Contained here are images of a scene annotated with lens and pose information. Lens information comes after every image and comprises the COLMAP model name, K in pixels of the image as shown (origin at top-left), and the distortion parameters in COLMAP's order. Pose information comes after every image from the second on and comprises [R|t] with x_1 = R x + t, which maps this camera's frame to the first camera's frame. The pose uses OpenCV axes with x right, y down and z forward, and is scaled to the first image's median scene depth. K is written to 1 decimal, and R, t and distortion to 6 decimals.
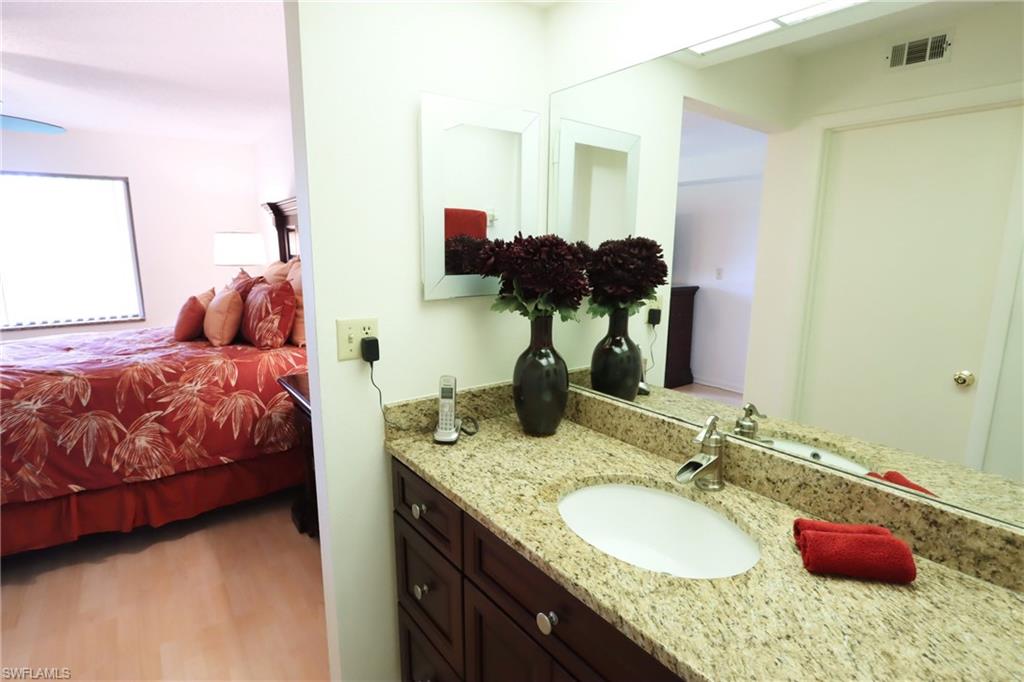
lens RADIAL K [[538.0, 0, 512.0], [0, 538.0, 341.0], [0, 0, 1]] dist [-0.018693, -0.000118]
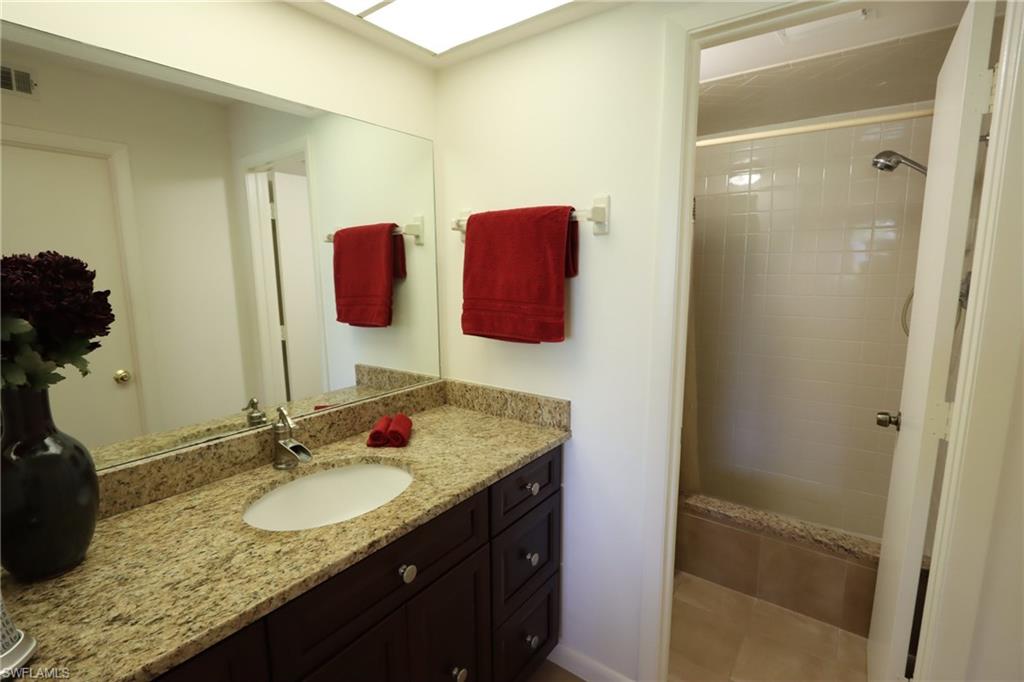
lens RADIAL K [[479.6, 0, 512.0], [0, 479.6, 341.0], [0, 0, 1]] dist [-0.001956, -0.000558]
pose [[-0.308338, -0.145872, 0.940026, -0.631522], [0.177493, 0.961998, 0.207501, -0.110200], [-0.934572, 0.230828, -0.270729, 0.628836]]
